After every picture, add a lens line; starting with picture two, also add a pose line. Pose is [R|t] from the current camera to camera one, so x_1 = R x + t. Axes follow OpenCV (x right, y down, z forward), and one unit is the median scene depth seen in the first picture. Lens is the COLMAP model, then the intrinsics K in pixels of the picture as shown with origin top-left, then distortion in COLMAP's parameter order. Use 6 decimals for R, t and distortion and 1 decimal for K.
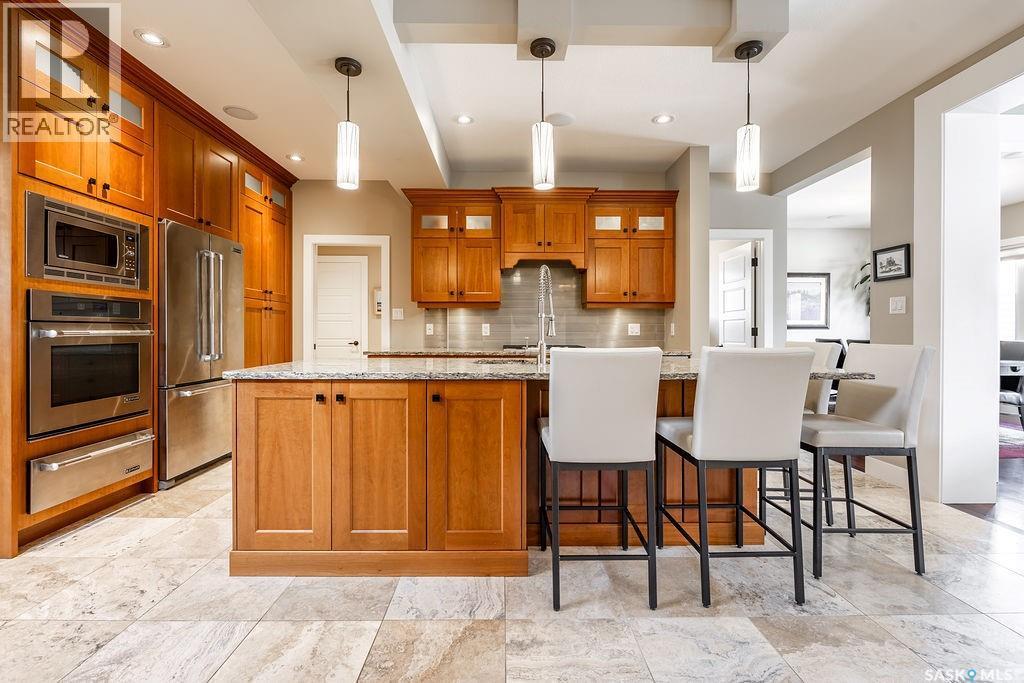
lens RADIAL K [[451.7, 0, 510.8], [0, 451.7, 334.6], [0, 0, 1]] dist [-0.005377, -0.000513]
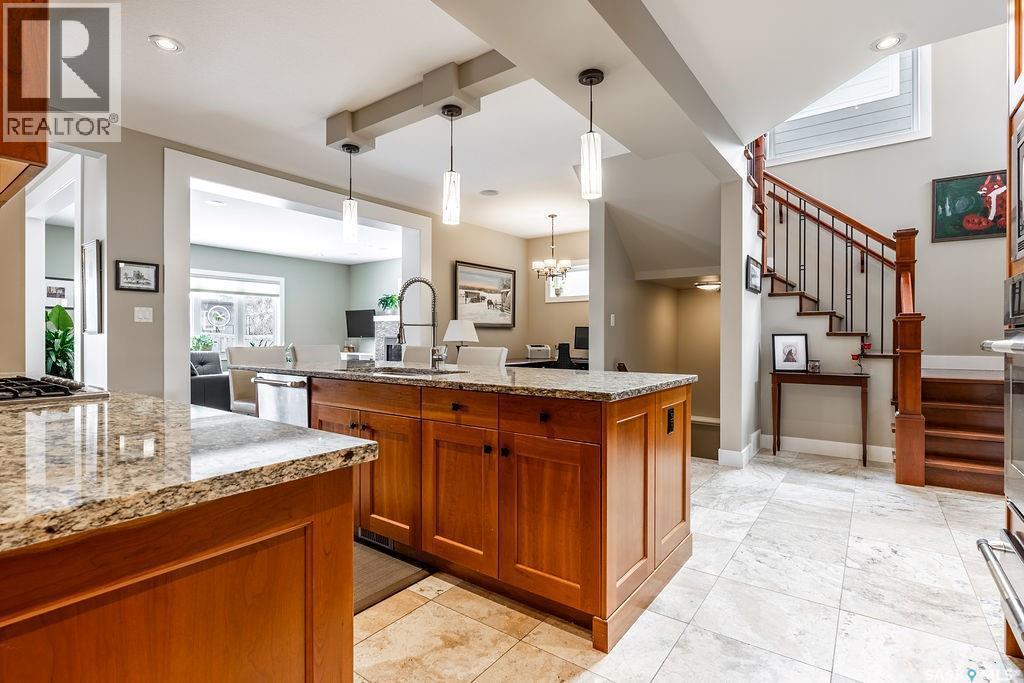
lens RADIAL K [[484.4, 0, 514.9], [0, 484.4, 340.4], [0, 0, 1]] dist [-0.009791, 0.000663]
pose [[-0.794384, -0.006777, 0.607379, -0.611121], [0.001026, 0.999921, 0.012498, -0.014253], [-0.607415, 0.010552, -0.794314, 1.358264]]
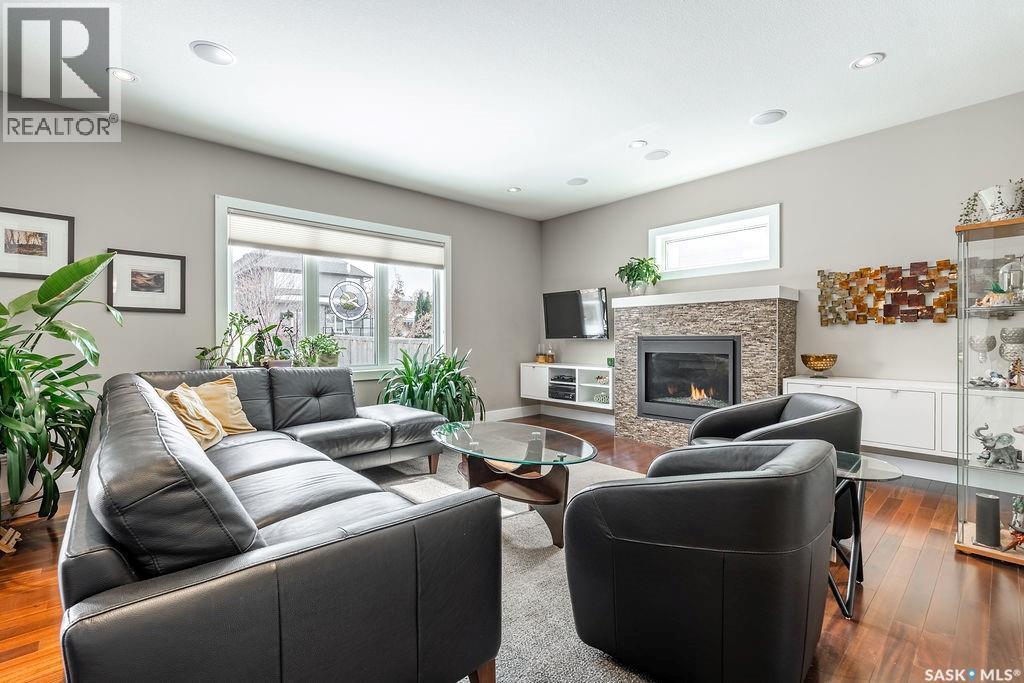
lens RADIAL K [[451.7, 0, 508.0], [0, 451.7, 340.8], [0, 0, 1]] dist [-0.005377, -0.000513]
pose [[-0.651065, -0.003703, 0.759013, 1.021533], [0.006528, 0.999924, 0.010478, -0.005654], [-0.758994, 0.011777, -0.650991, 0.734465]]
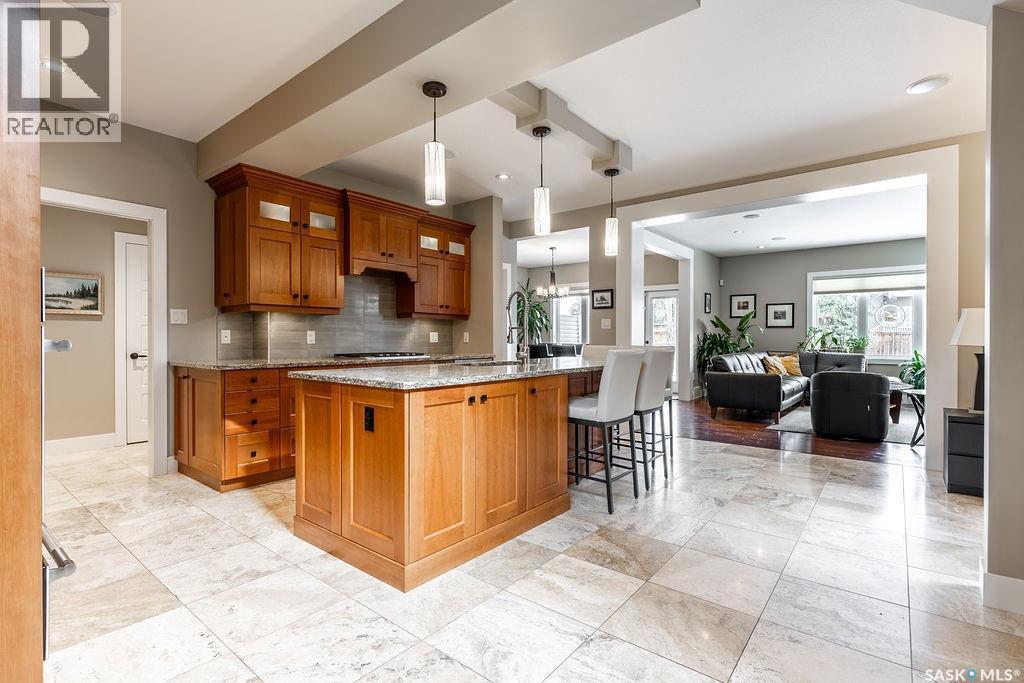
lens RADIAL K [[484.4, 0, 514.3], [0, 484.4, 339.6], [0, 0, 1]] dist [-0.009791, 0.000663]
pose [[0.633595, -0.002344, 0.773662, -0.775082], [0.005367, 0.999985, -0.001365, -0.004099], [-0.773647, 0.005017, 0.633598, 0.094000]]
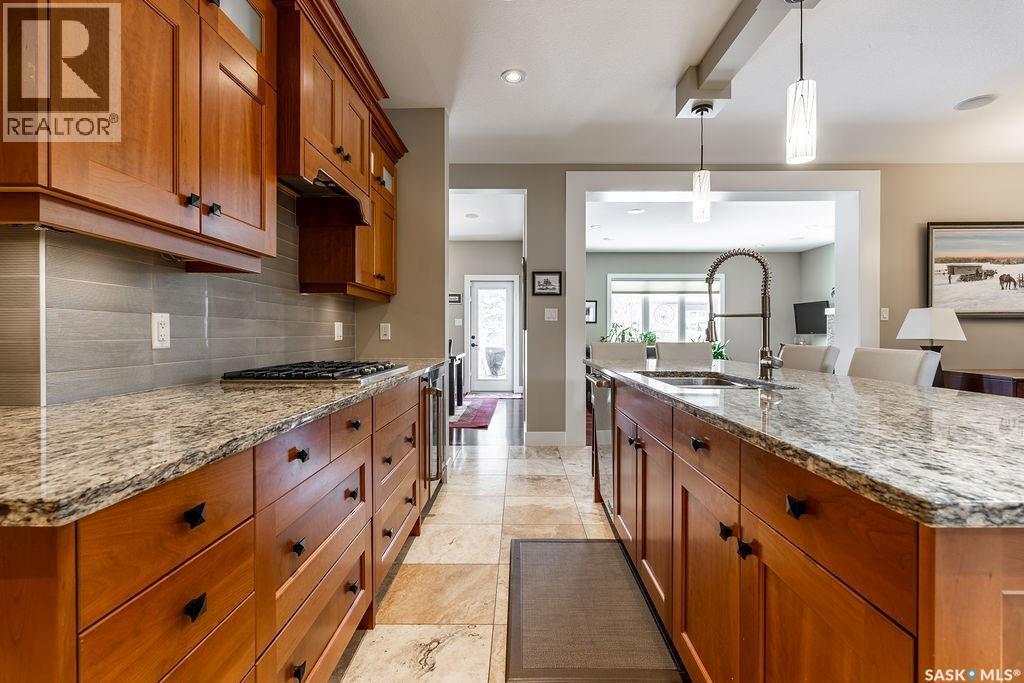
lens RADIAL K [[465.5, 0, 521.0], [0, 465.5, 337.0], [0, 0, 1]] dist [-0.002918, -0.000644]
pose [[0.019559, -0.009686, 0.999762, -0.546064], [0.005558, 0.999939, 0.009579, -0.011465], [-0.999793, 0.005369, 0.019612, 1.034055]]
